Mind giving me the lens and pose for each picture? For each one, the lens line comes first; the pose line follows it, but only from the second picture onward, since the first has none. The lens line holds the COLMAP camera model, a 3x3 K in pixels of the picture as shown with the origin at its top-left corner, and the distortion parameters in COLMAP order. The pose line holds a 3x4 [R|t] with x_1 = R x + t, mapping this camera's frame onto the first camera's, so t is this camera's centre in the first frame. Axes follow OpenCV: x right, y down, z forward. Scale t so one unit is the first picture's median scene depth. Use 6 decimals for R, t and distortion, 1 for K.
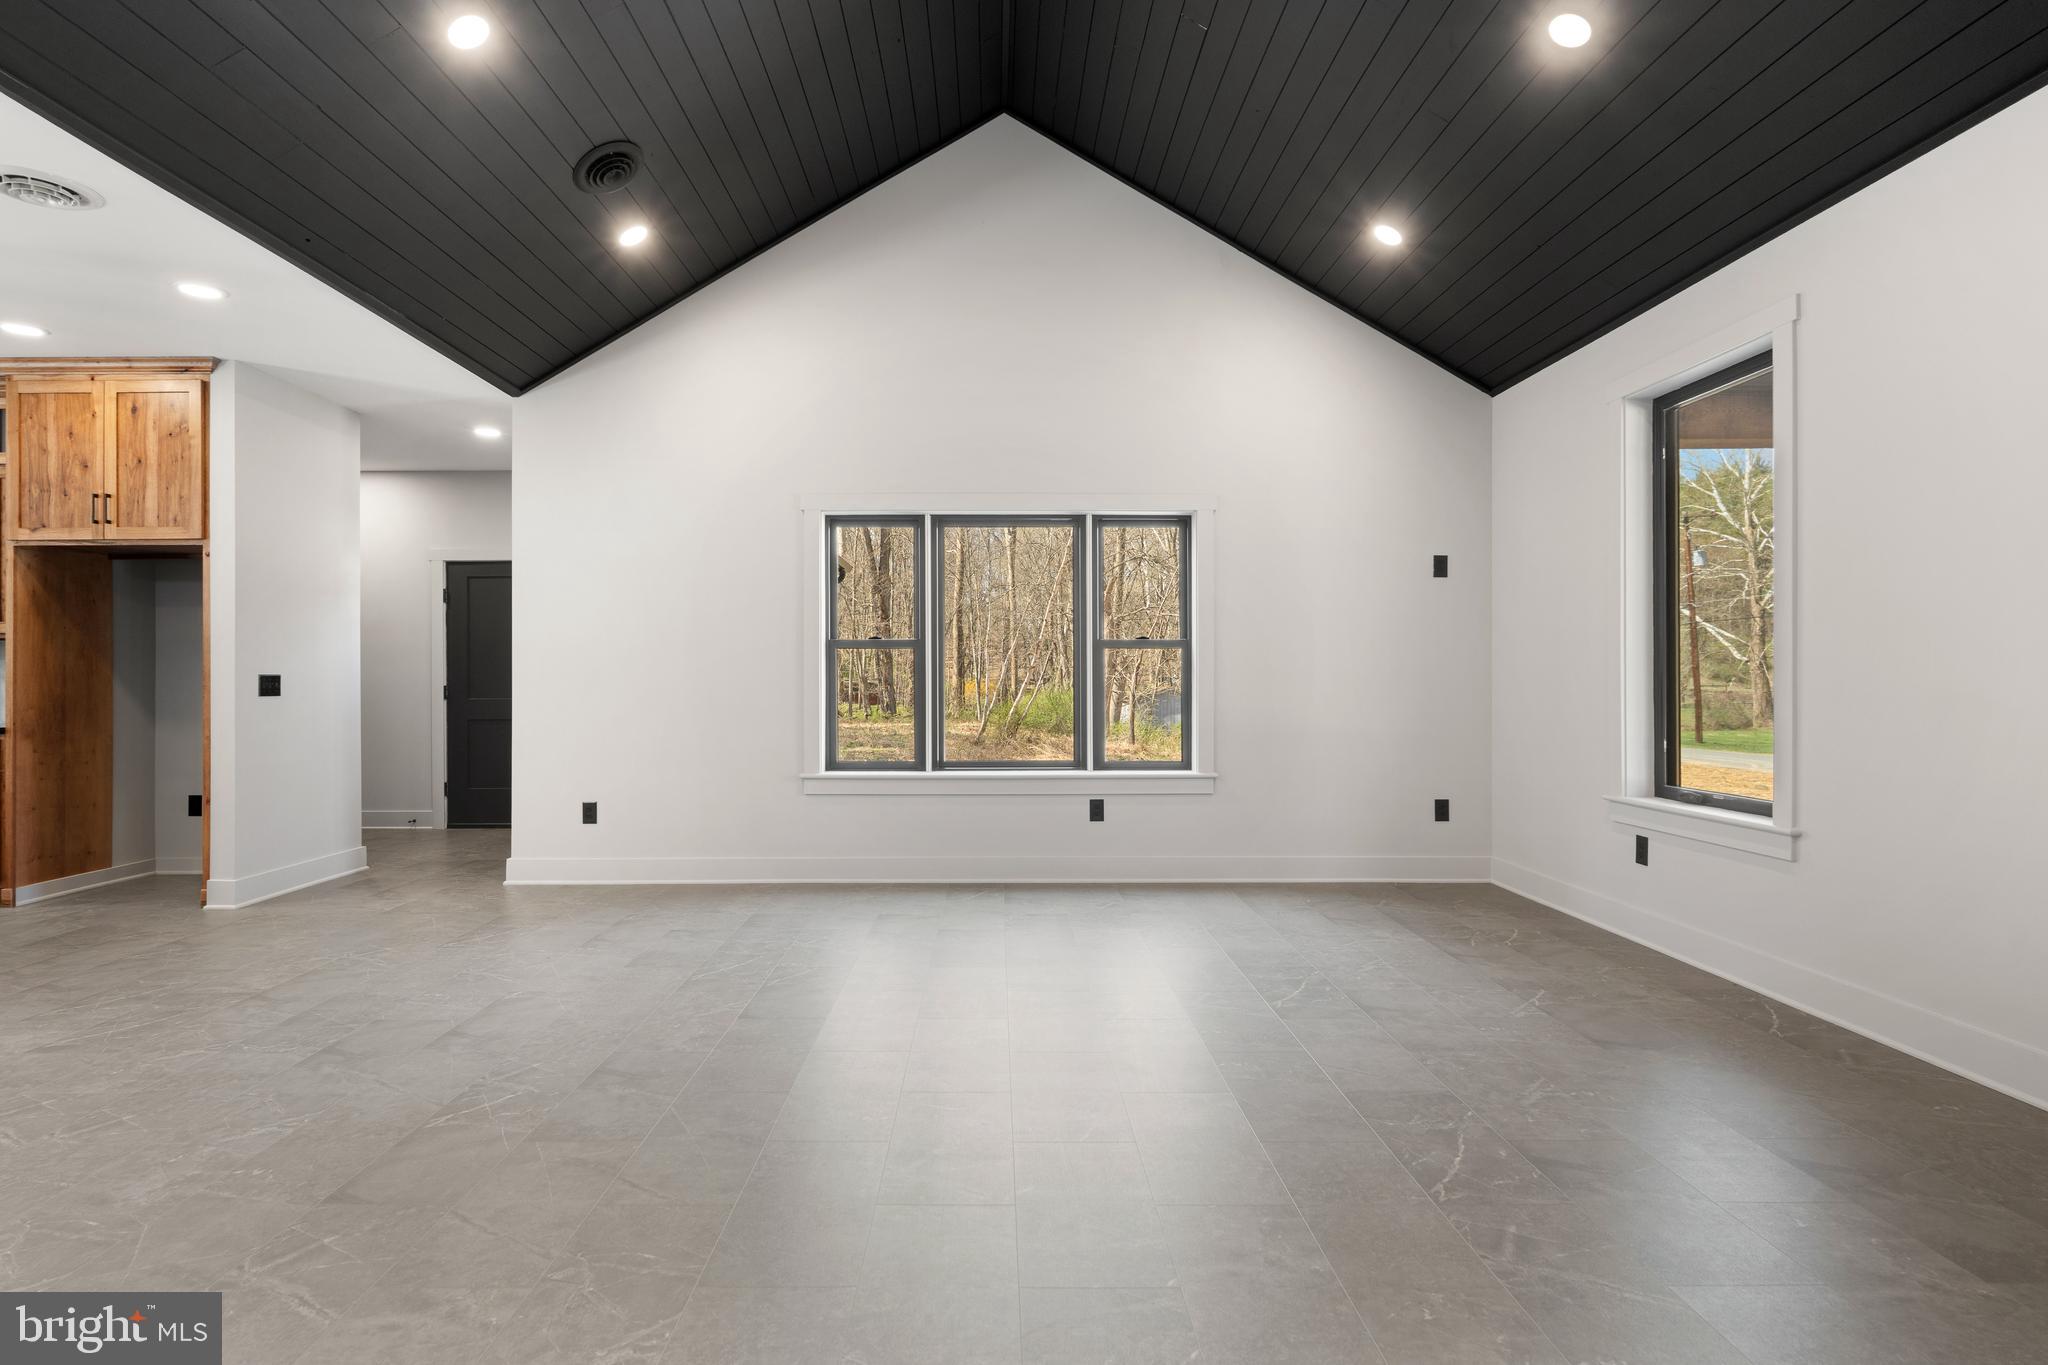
lens RADIAL K [[1055.7, 0, 1006.9], [0, 1055.7, 673.1], [0, 0, 1]] dist [-0.000692, 0.002369]
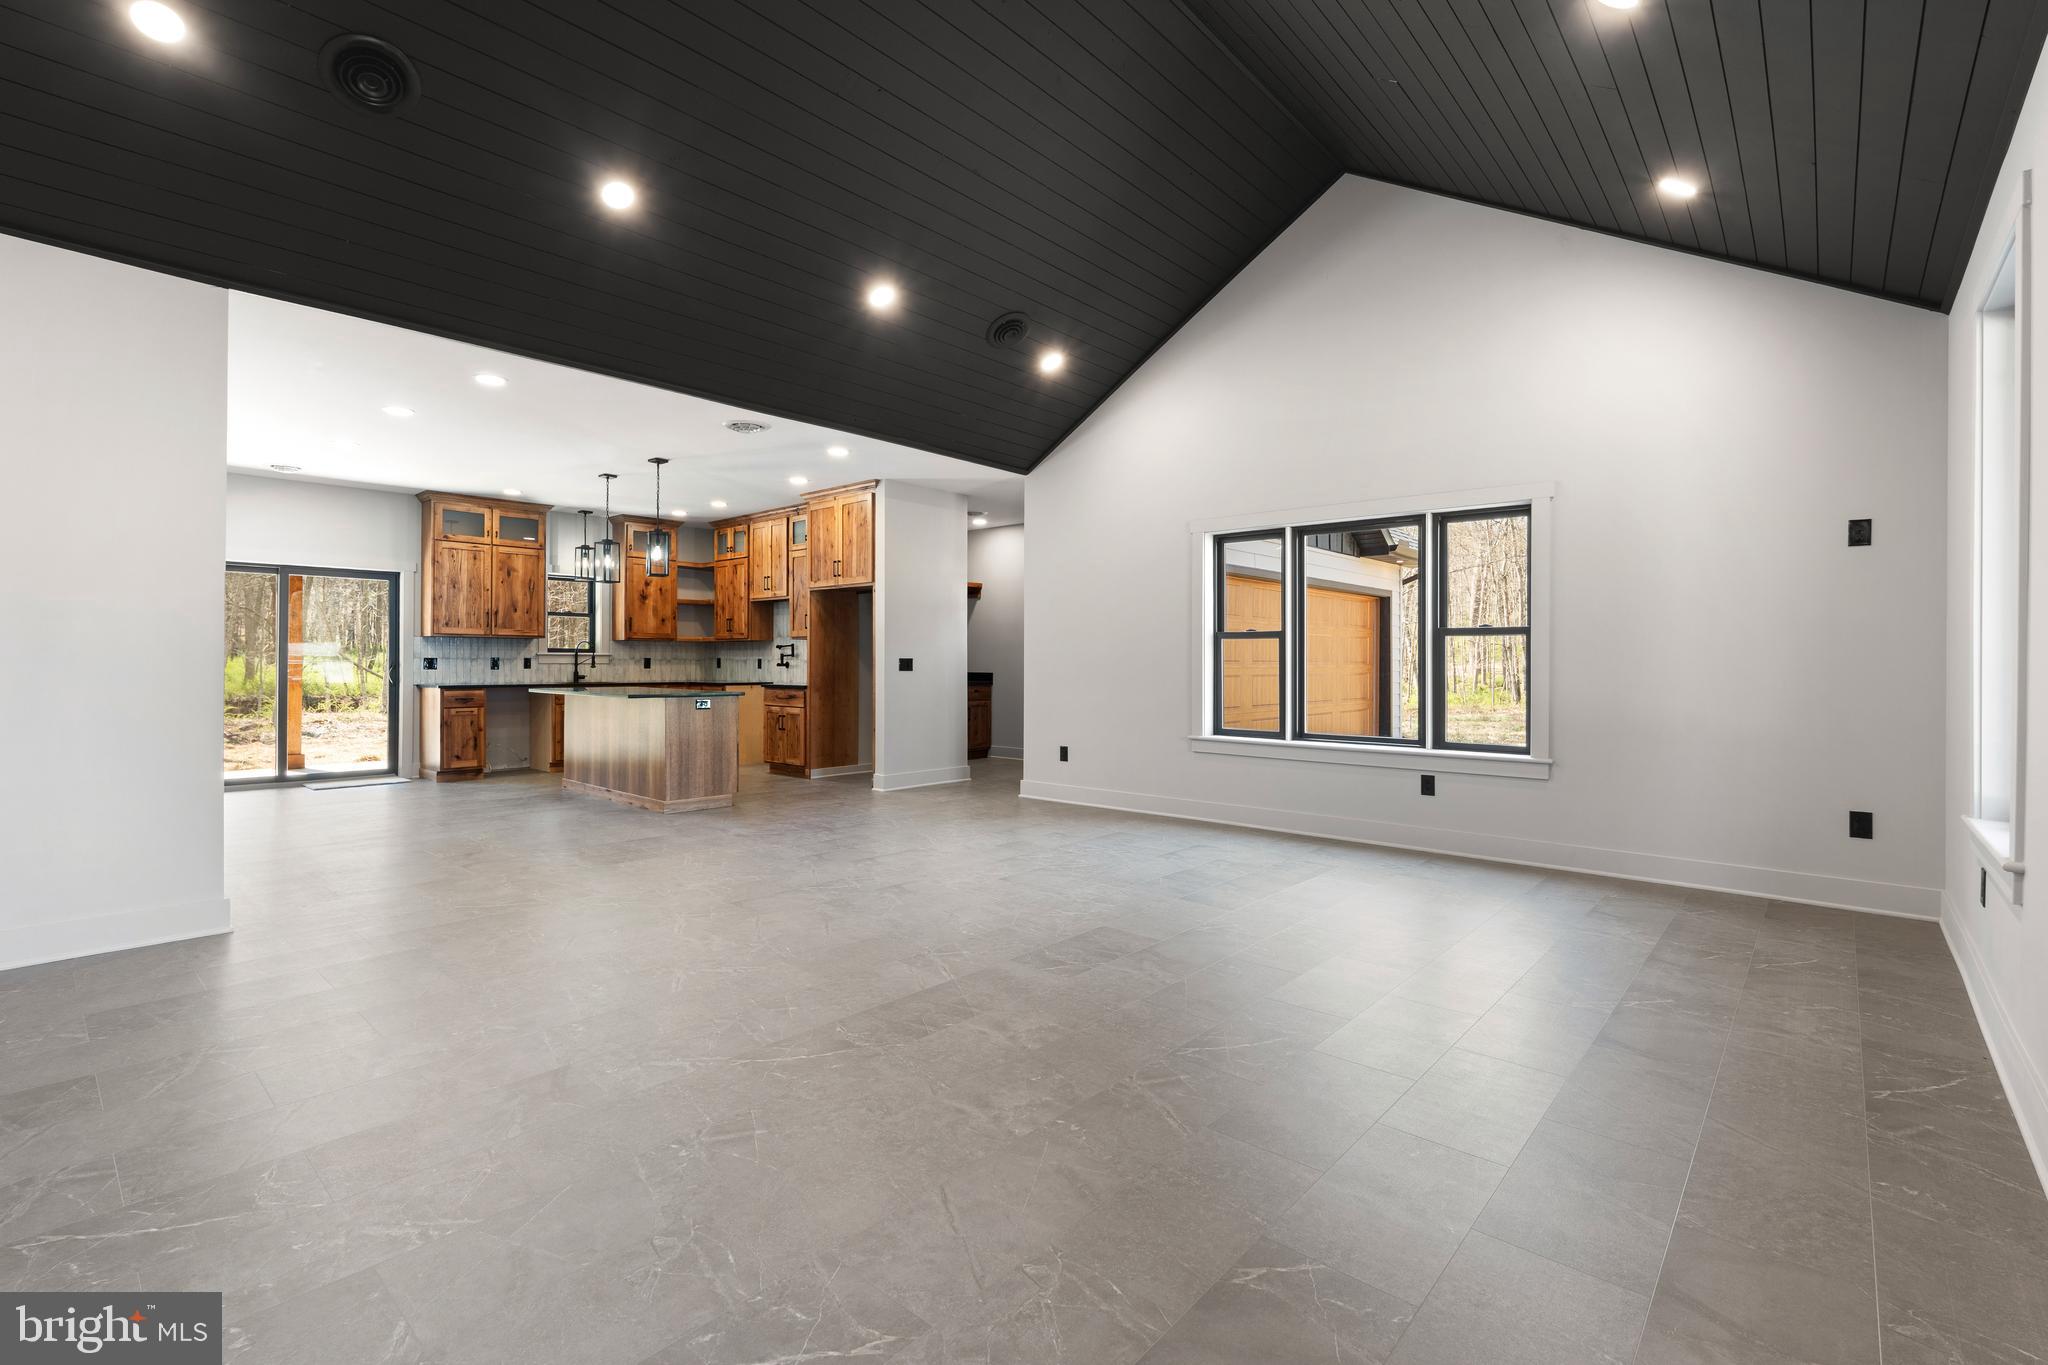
lens RADIAL K [[931.6, 0, 1009.9], [0, 931.6, 661.2], [0, 0, 1]] dist [0.009532, -0.000545]
pose [[0.741025, 0.004829, -0.671461, 0.462210], [-0.002195, 0.999986, 0.004769, -0.001983], [0.671474, -0.002060, 0.741025, -0.006518]]
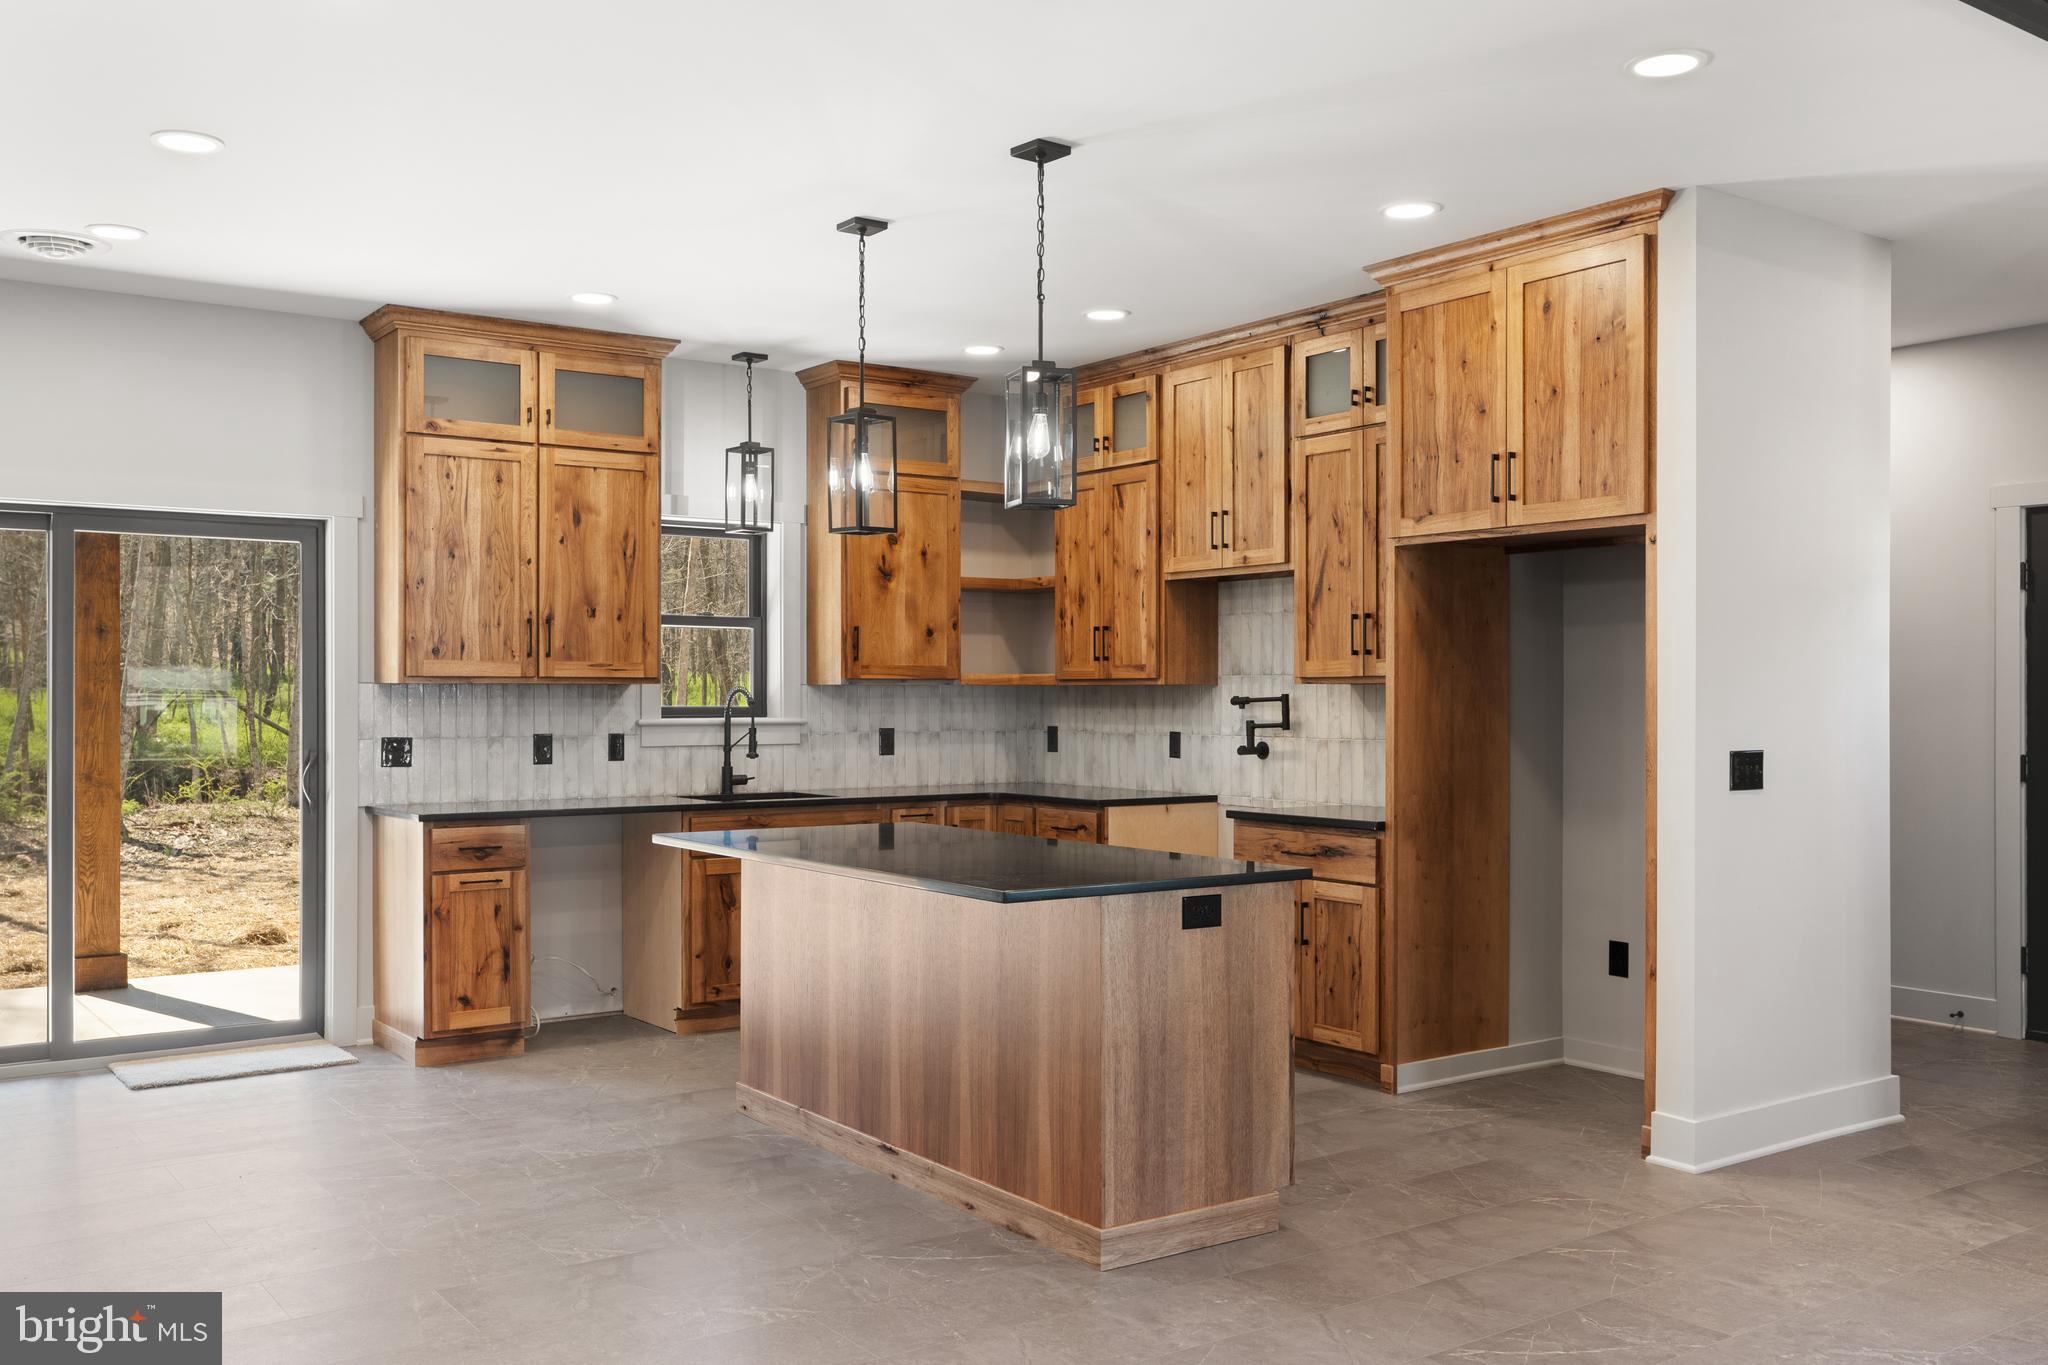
lens RADIAL K [[1803.9, 0, 1014.1], [0, 1803.9, 701.8], [0, 0, 1]] dist [0.014858, 0.000084]
pose [[0.586087, 0.007328, -0.810215, -0.169133], [0.002366, 0.999939, 0.010755, -0.036496], [0.810244, -0.008220, 0.586035, 0.150306]]
